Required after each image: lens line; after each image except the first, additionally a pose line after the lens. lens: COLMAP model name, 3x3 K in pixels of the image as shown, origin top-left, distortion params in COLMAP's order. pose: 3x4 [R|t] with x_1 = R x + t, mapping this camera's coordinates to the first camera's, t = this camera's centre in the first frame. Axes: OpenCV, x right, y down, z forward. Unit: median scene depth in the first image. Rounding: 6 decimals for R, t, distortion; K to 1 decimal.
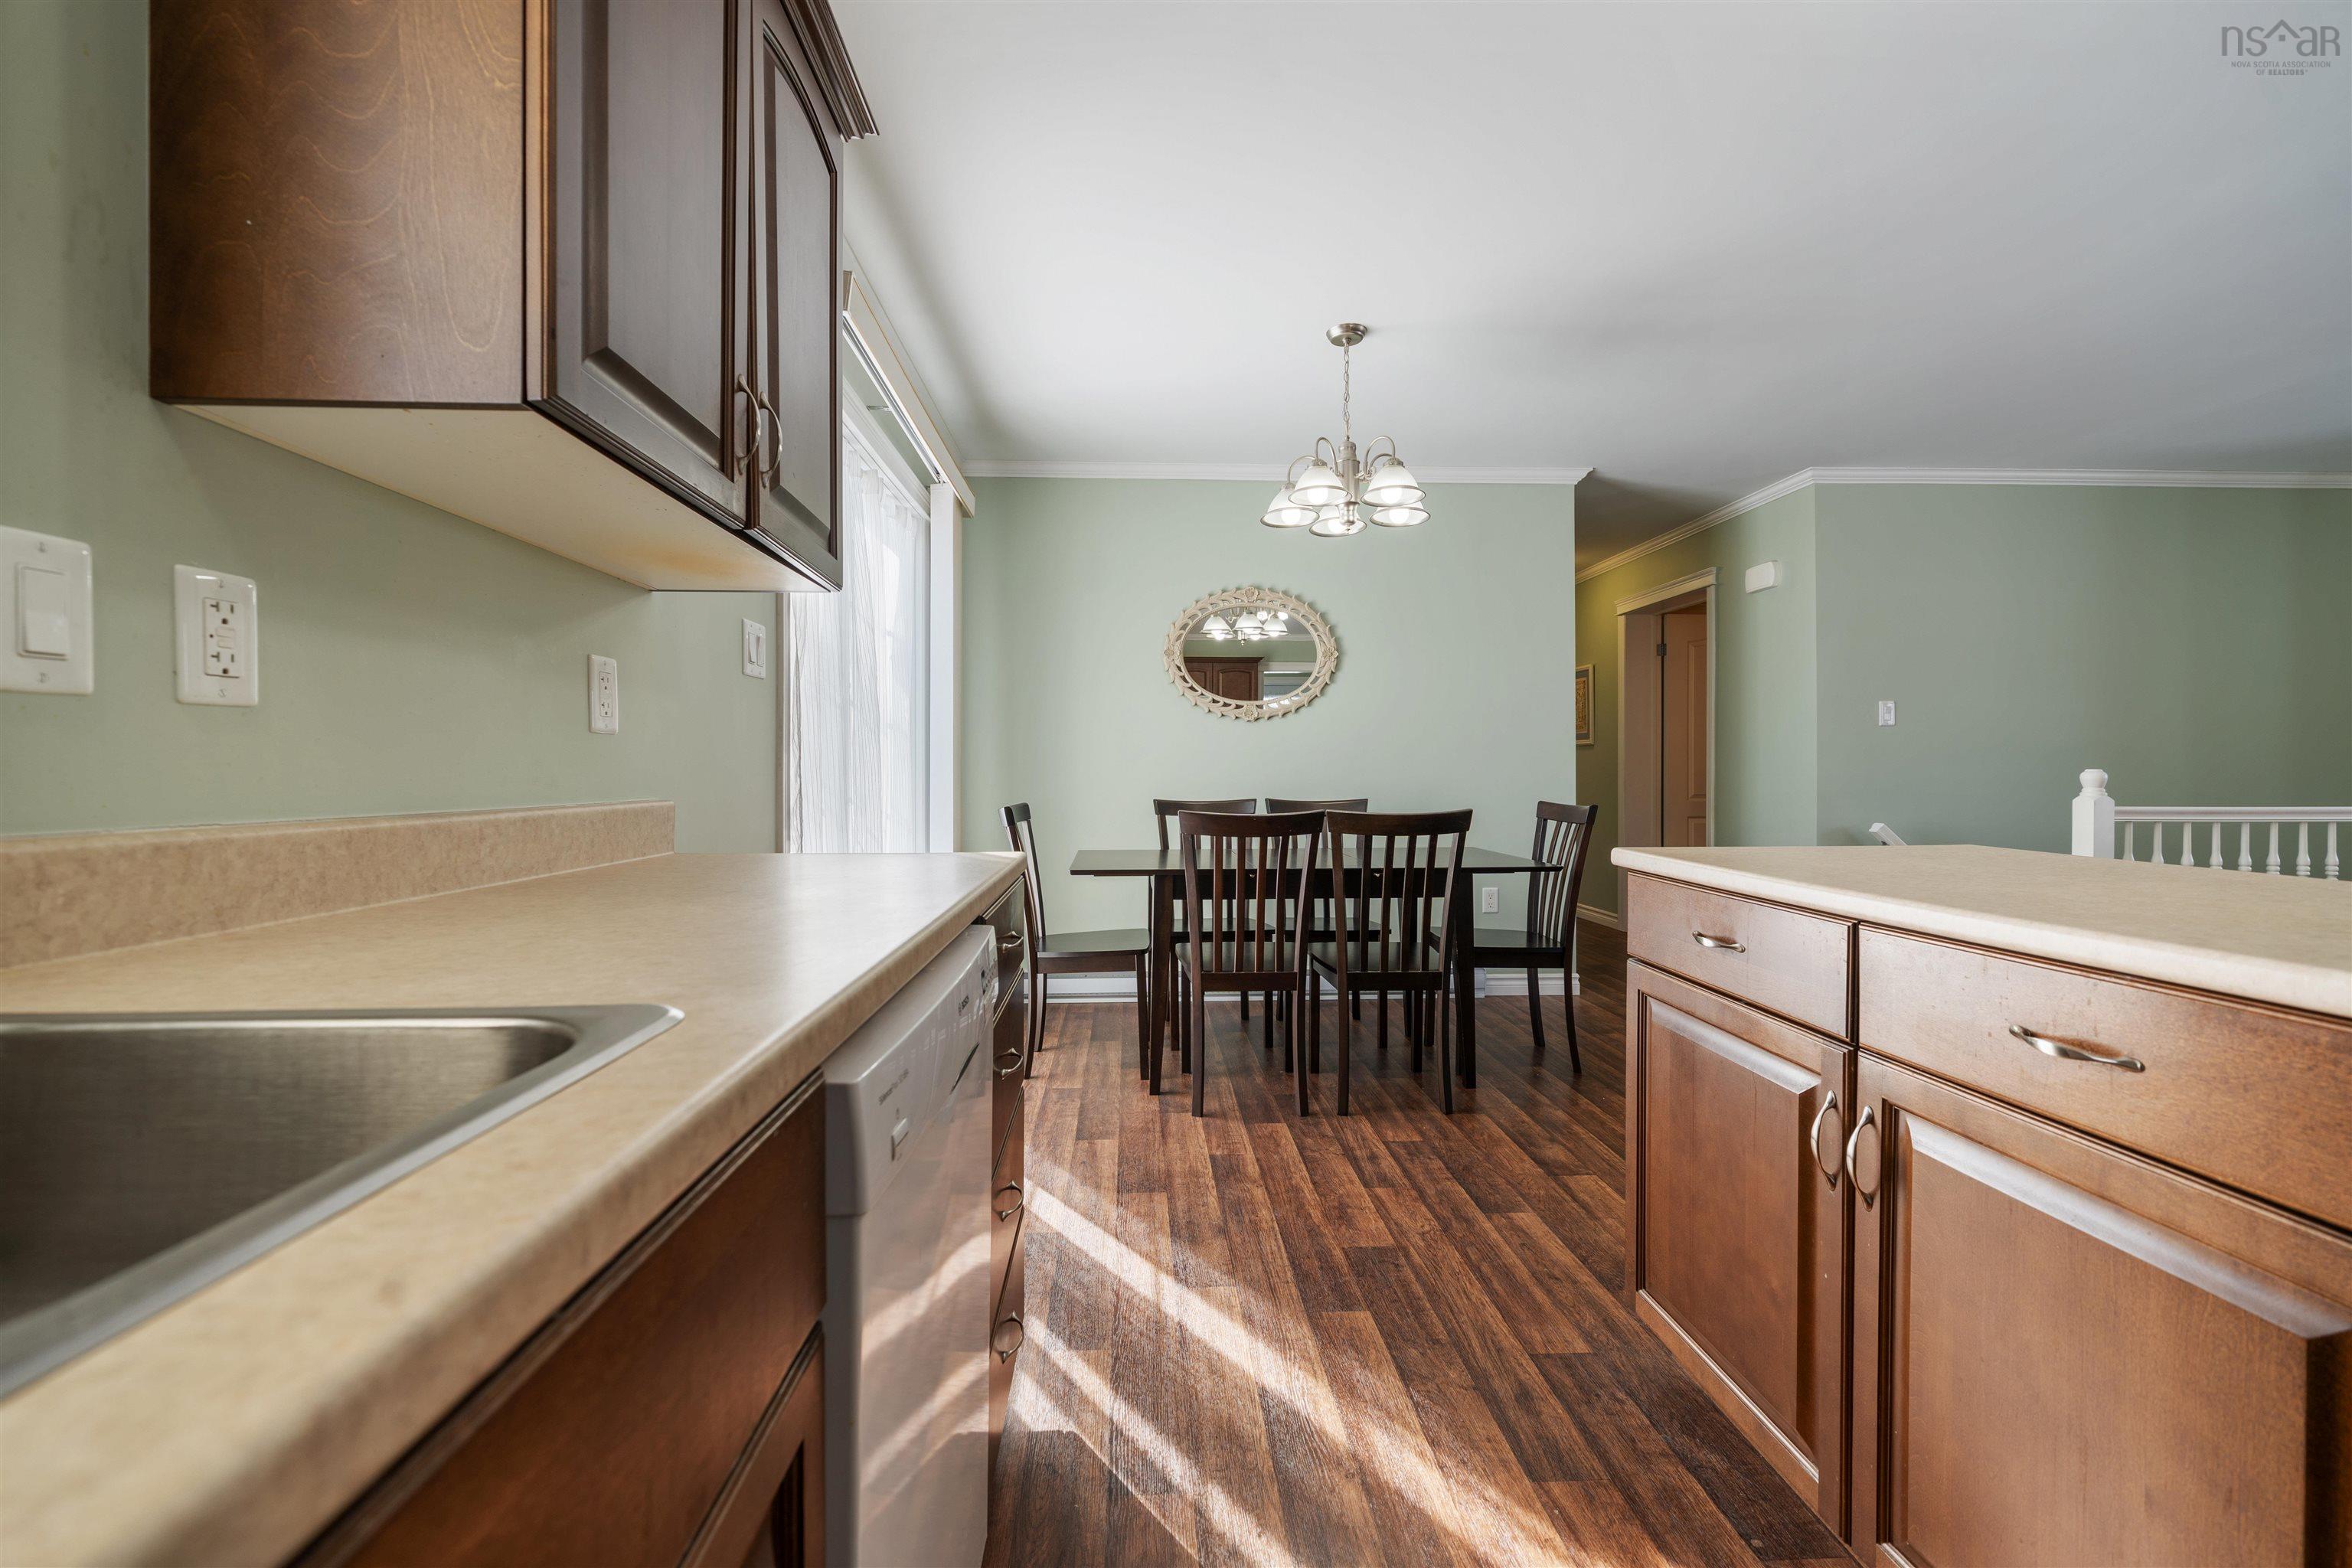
lens RADIAL K [[966.3, 0, 1174.3], [0, 966.3, 780.2], [0, 0, 1]] dist [-0.004301, -0.000682]
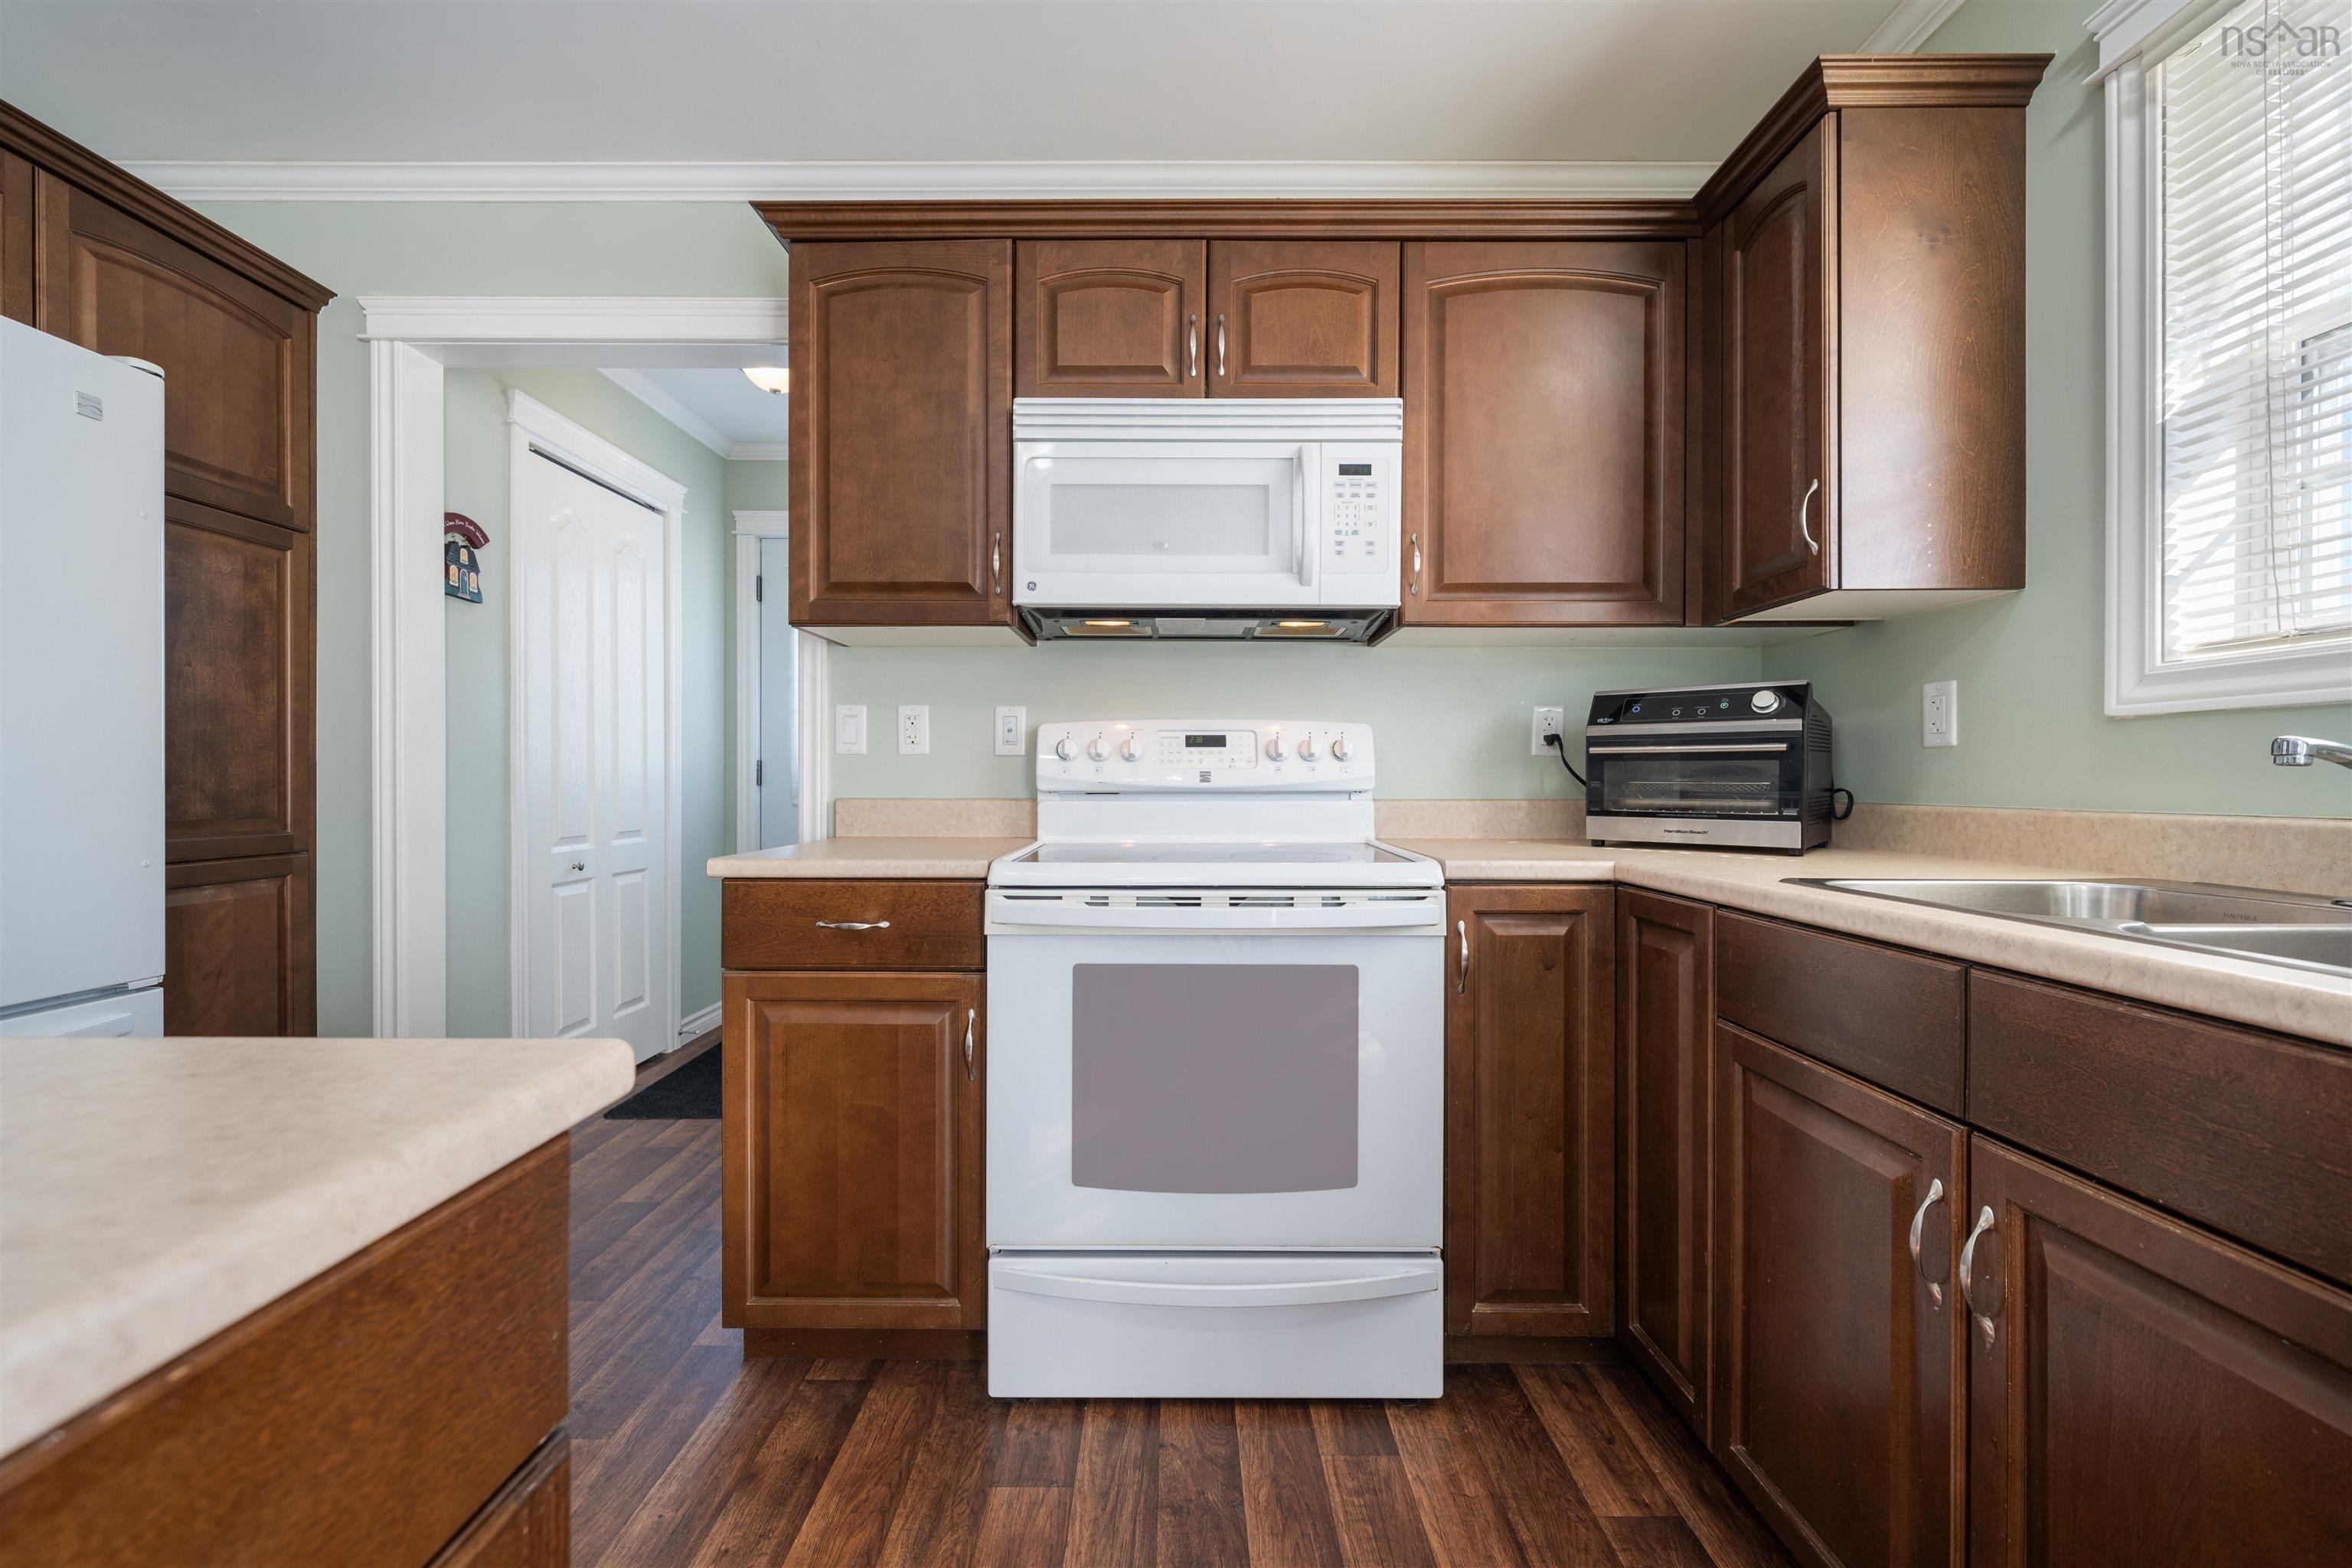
lens RADIAL K [[966.3, 0, 1168.3], [0, 966.3, 793.8], [0, 0, 1]] dist [-0.004301, -0.000682]
pose [[-0.998393, 0.006537, 0.056297, 0.135153], [0.008455, 0.999390, 0.033898, -0.017185], [-0.056041, 0.034319, -0.997838, 1.538590]]
